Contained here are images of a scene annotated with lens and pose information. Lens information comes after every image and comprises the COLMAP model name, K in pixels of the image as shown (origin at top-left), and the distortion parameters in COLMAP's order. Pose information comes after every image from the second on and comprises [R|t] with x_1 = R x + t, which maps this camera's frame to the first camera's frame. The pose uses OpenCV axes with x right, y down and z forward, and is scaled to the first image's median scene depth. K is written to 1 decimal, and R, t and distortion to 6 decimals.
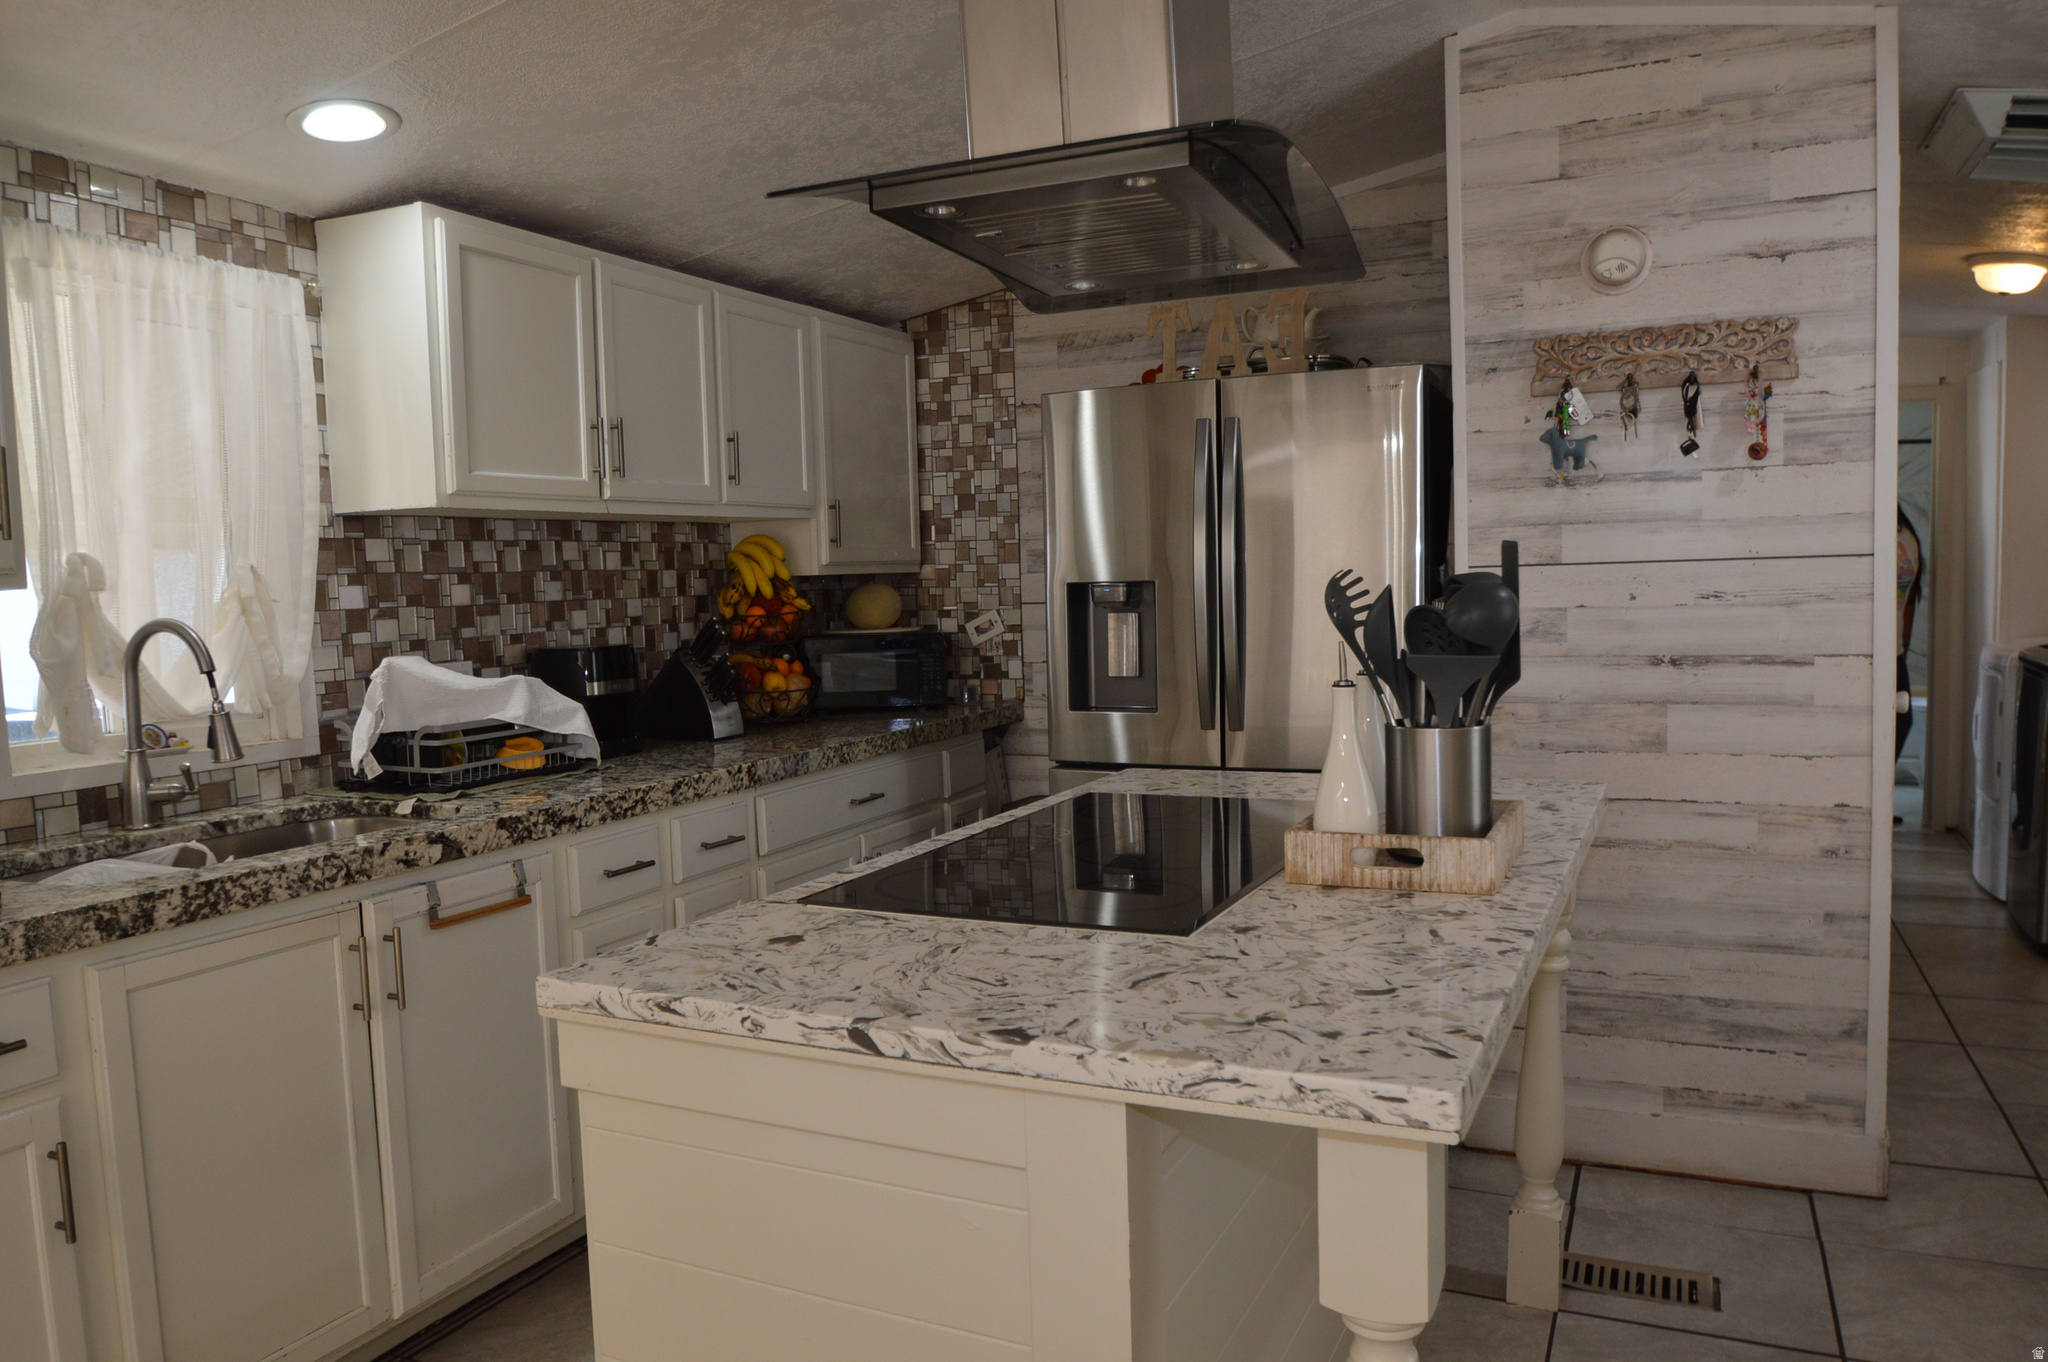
lens RADIAL K [[1401.0, 0, 1027.9], [0, 1401.0, 682.6], [0, 0, 1]] dist [-0.045084, 0.009079]
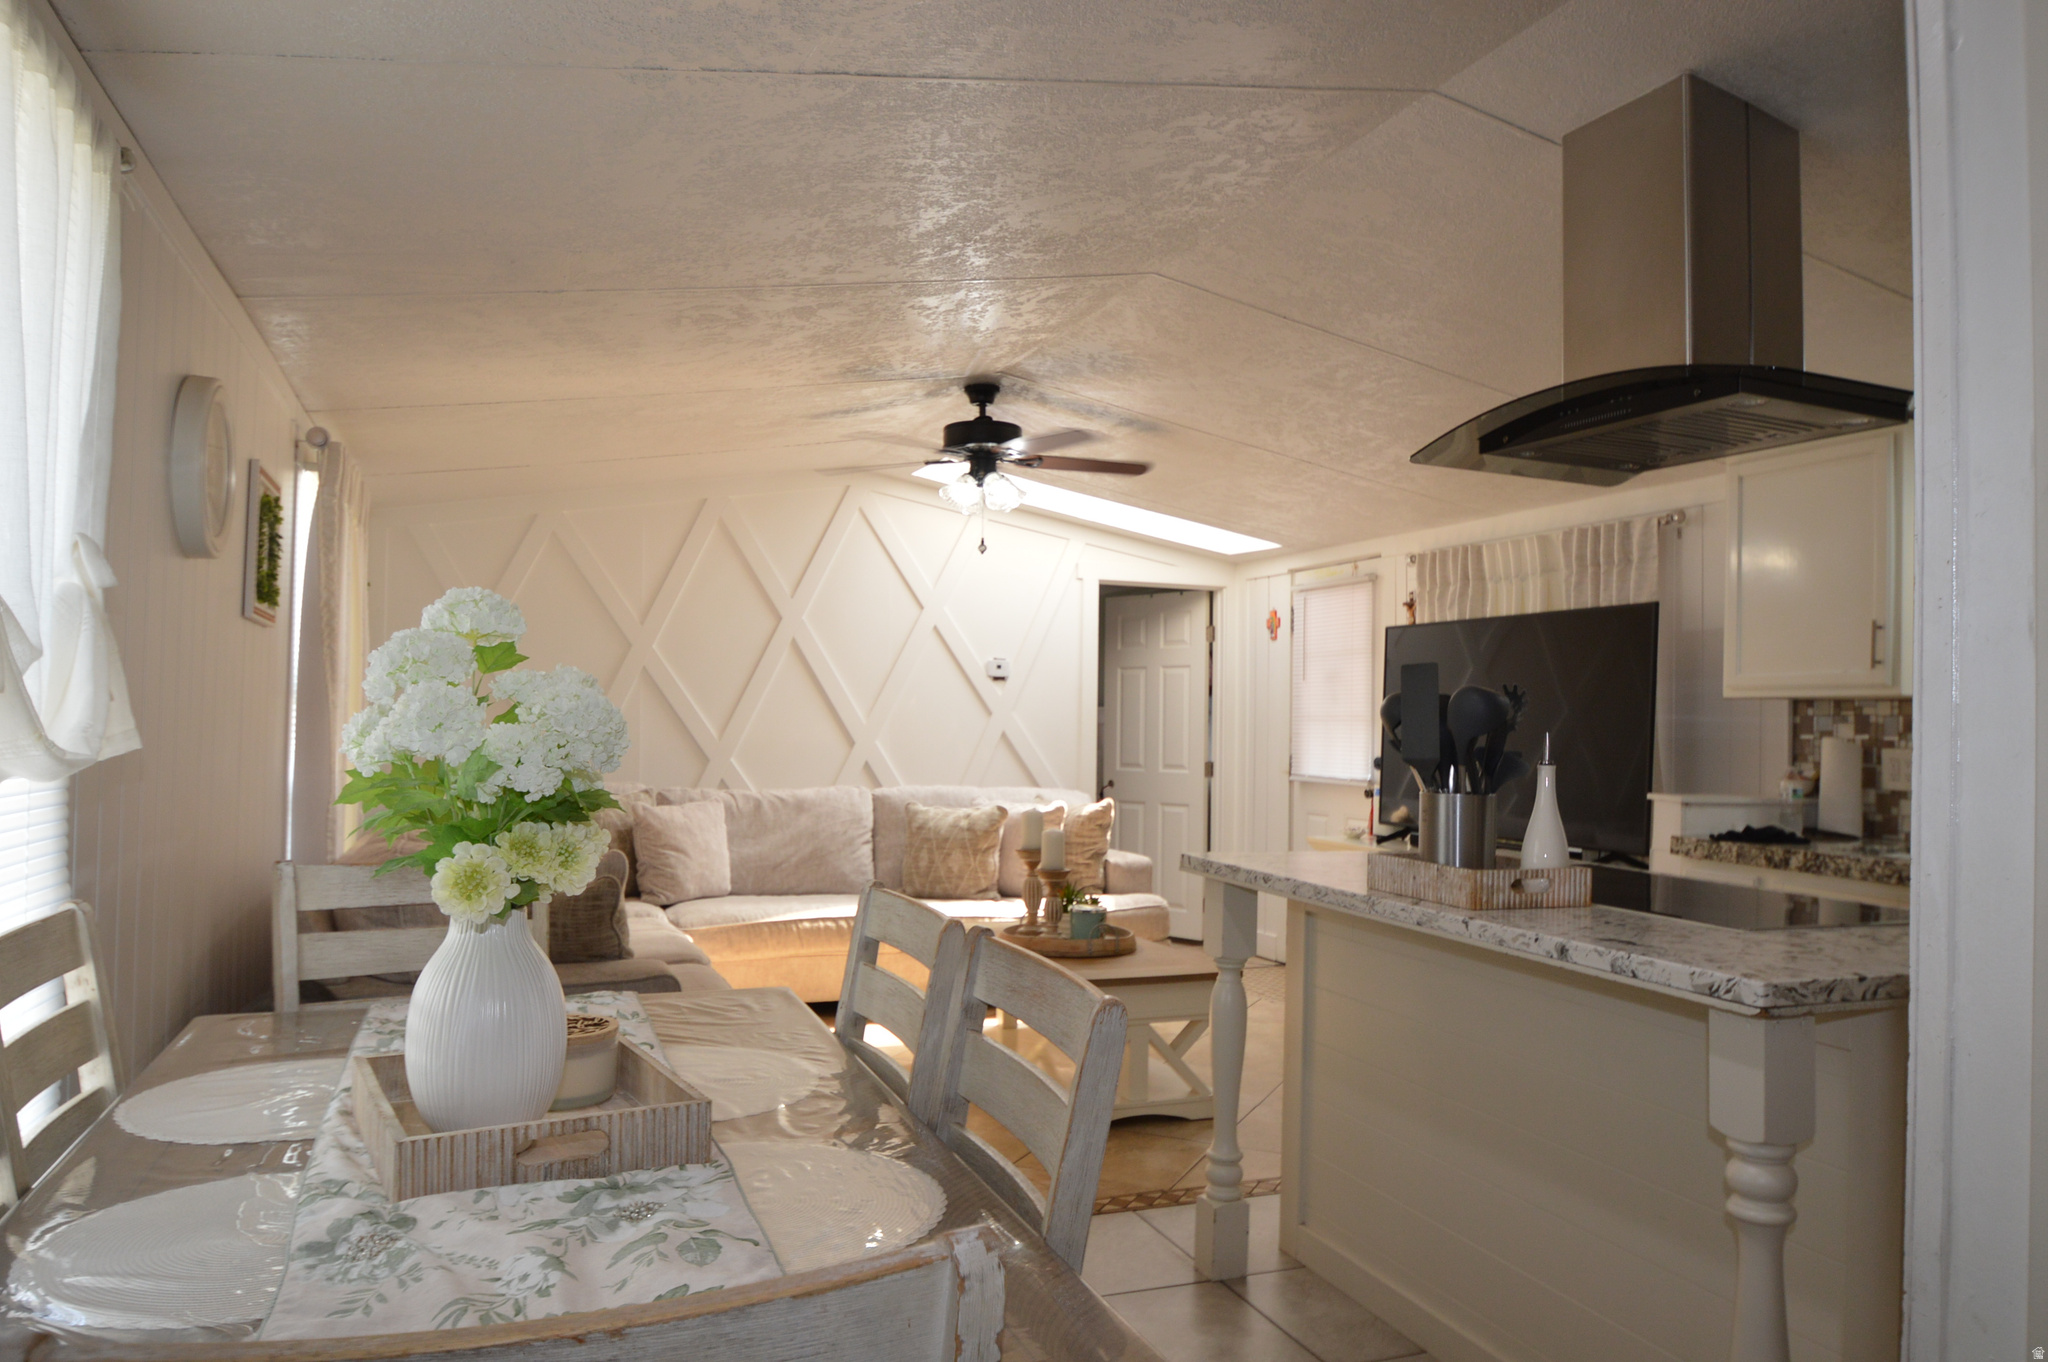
lens RADIAL K [[1401.0, 0, 1021.7], [0, 1401.0, 695.5], [0, 0, 1]] dist [-0.045084, 0.009079]
pose [[-0.694814, 0.006955, -0.719156, 1.040379], [-0.049218, 0.997149, 0.057195, -0.084937], [0.717504, 0.075136, -0.692491, 1.058568]]
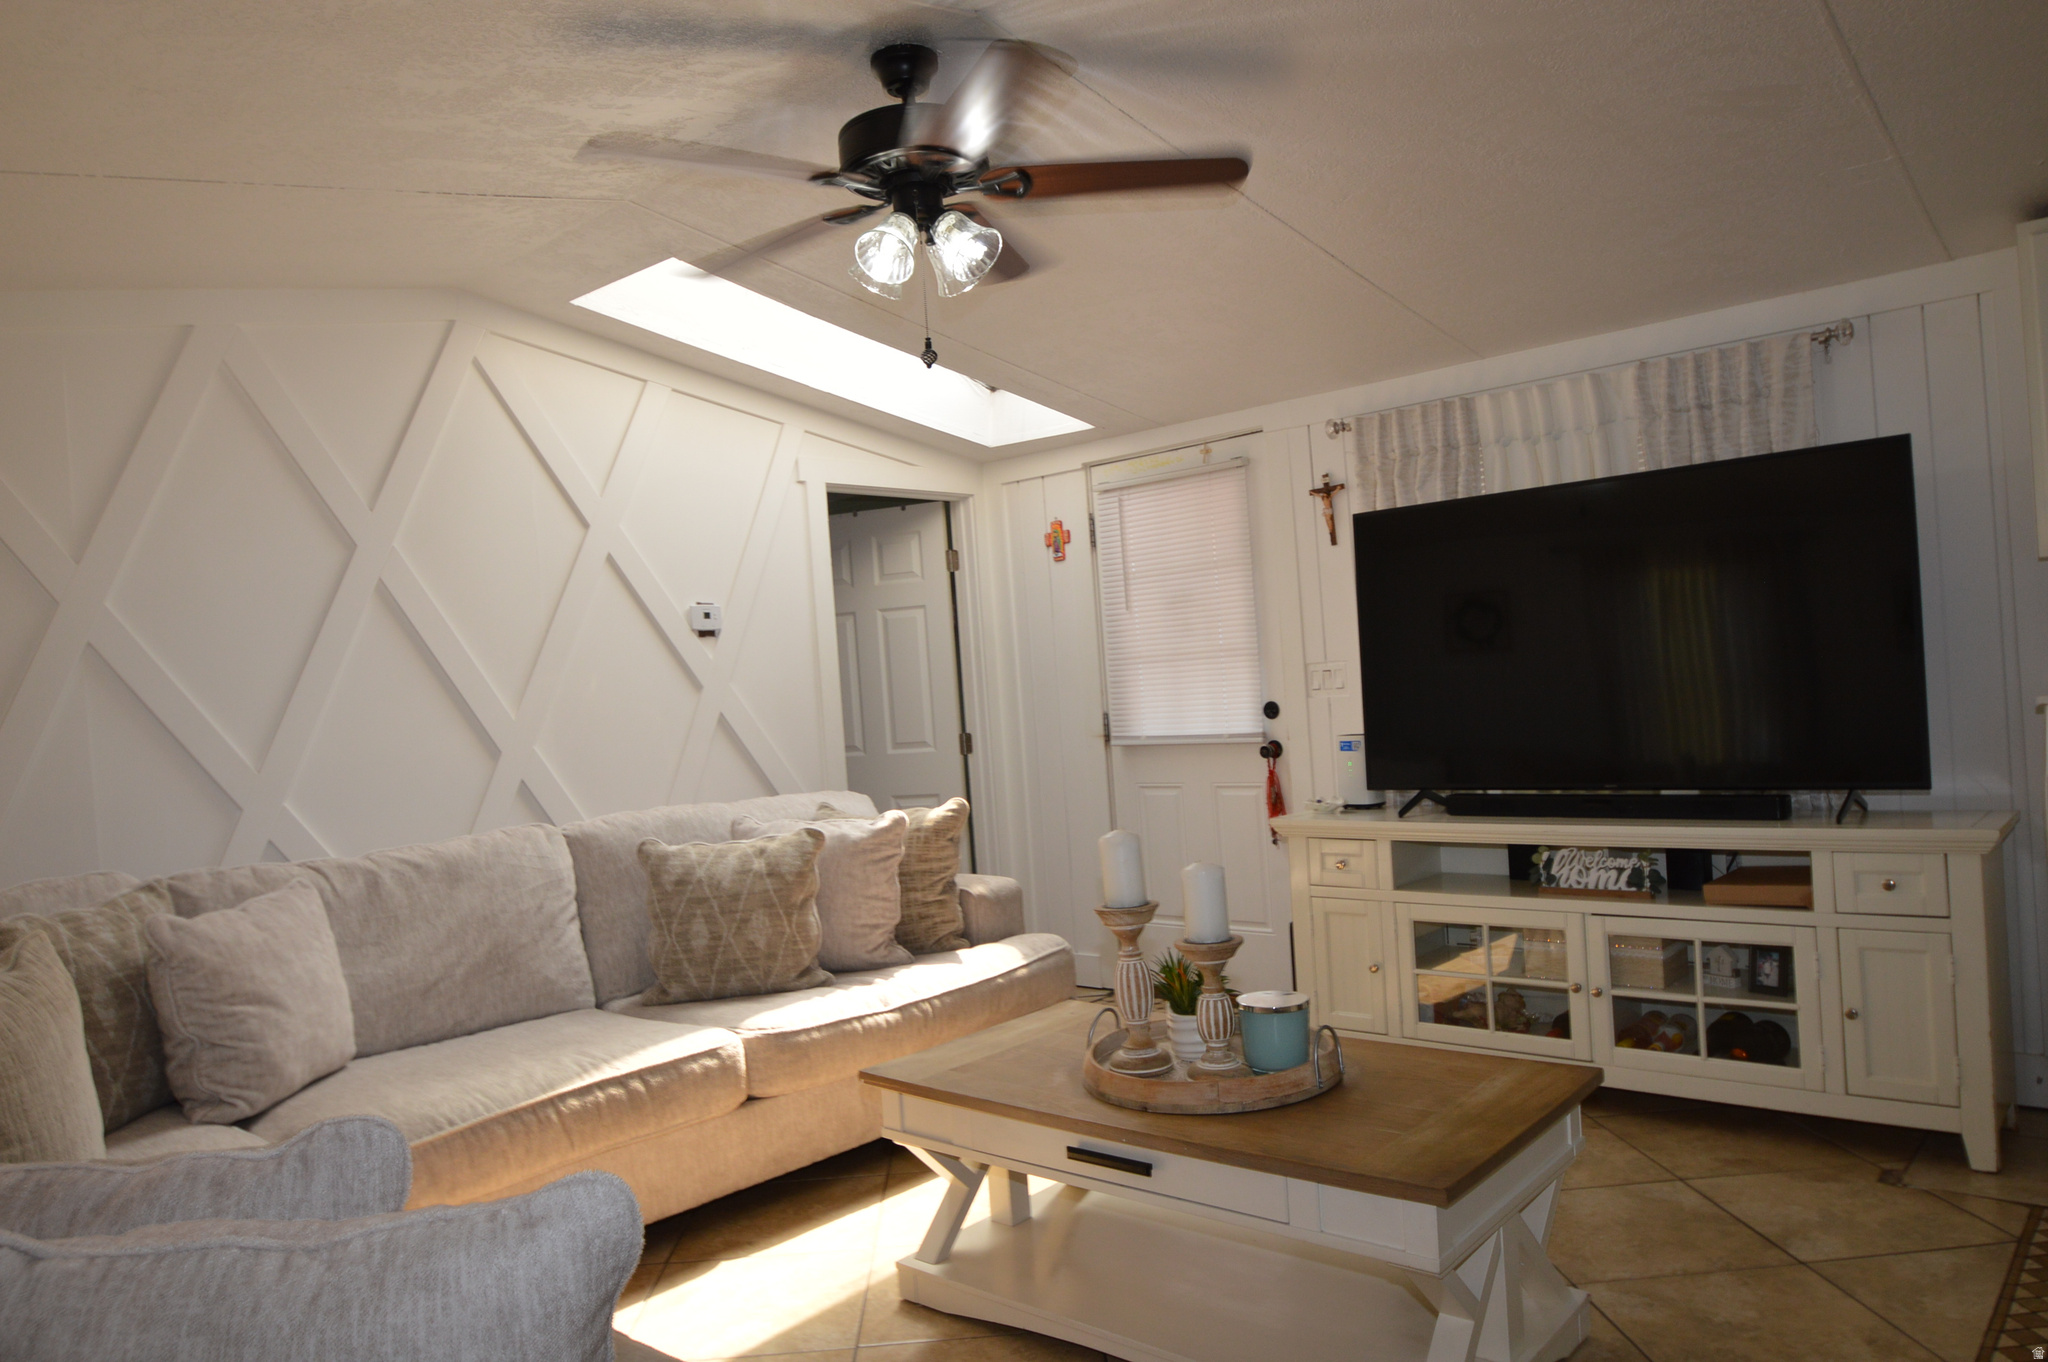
lens RADIAL K [[1360.9, 0, 1027.7], [0, 1360.9, 691.1], [0, 0, 1]] dist [-0.036452, 0.005476]
pose [[-0.299658, 0.057102, -0.952336, 0.653970], [0.003615, 0.998268, 0.058718, 0.008515], [0.954040, 0.014152, -0.299345, 0.089535]]
